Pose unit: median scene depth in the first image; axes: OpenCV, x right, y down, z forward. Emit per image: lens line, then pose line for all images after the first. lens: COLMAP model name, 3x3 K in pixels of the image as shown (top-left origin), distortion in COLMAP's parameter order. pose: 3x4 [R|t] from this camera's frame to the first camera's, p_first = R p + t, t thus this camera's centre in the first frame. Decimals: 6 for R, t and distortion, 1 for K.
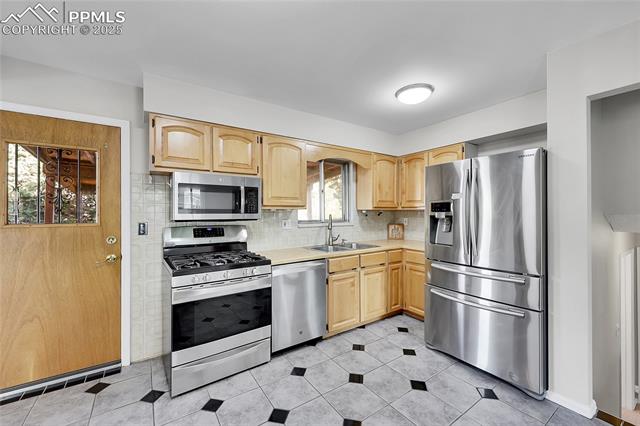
lens RADIAL K [[254.7, 0, 320.0], [0, 254.7, 213.0], [0, 0, 1]] dist [0.000105, 0.000013]
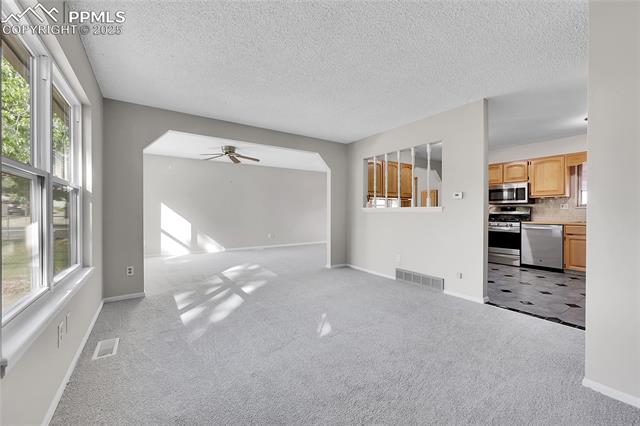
lens RADIAL K [[257.6, 0, 322.1], [0, 257.6, 213.3], [0, 0, 1]] dist [0.001102, 0.000116]
pose [[0.016033, 0.011103, -0.999810, 2.043198], [0.000685, 0.999938, 0.011115, 0.095764], [0.999871, -0.000863, 0.016024, -0.767536]]
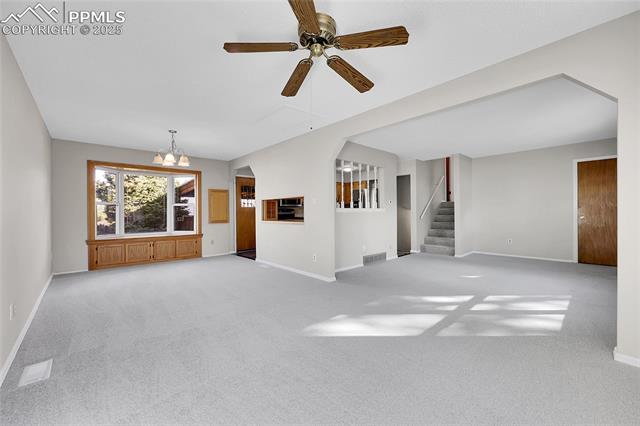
lens RADIAL K [[257.6, 0, 322.1], [0, 257.6, 213.3], [0, 0, 1]] dist [0.001102, 0.000116]
pose [[0.986401, -0.005847, 0.164254, -0.554571], [0.005606, 0.999982, 0.001927, 0.113654], [-0.164262, -0.000980, 0.986416, -2.467862]]
